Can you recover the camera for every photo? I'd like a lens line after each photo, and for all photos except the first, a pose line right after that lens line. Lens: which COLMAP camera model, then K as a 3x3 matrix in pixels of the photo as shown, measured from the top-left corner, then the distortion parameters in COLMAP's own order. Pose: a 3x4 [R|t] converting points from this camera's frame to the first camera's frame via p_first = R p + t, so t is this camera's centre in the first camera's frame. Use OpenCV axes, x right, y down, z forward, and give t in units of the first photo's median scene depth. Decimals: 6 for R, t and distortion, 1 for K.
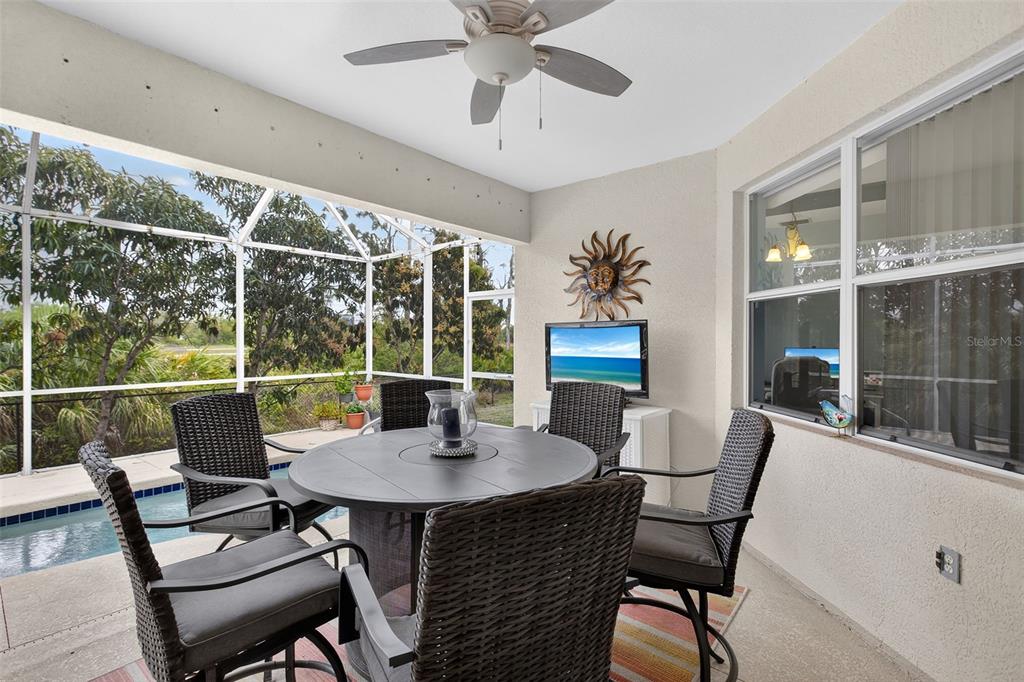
lens RADIAL K [[472.2, 0, 512.0], [0, 472.2, 341.0], [0, 0, 1]] dist [0.001386, -0.000047]
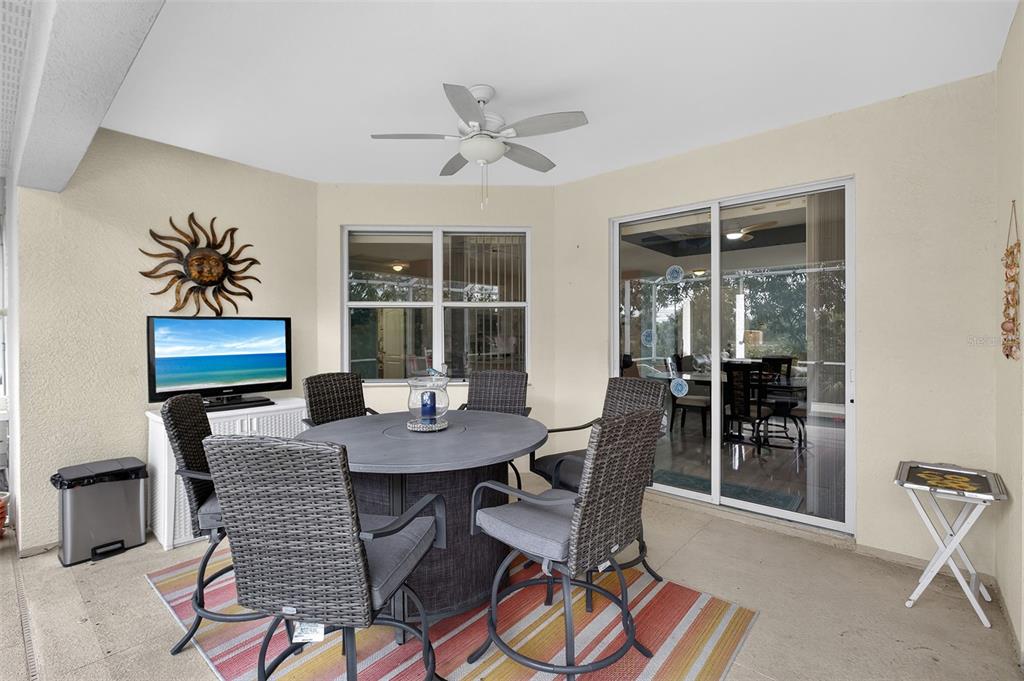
lens RADIAL K [[464.7, 0, 494.6], [0, 464.7, 338.4], [0, 0, 1]] dist [0.004274, 0.000342]
pose [[0.045856, -0.009251, 0.998905, -0.689203], [0.012561, 0.999883, 0.008683, 0.000794], [-0.998869, 0.012149, 0.045967, 0.418903]]
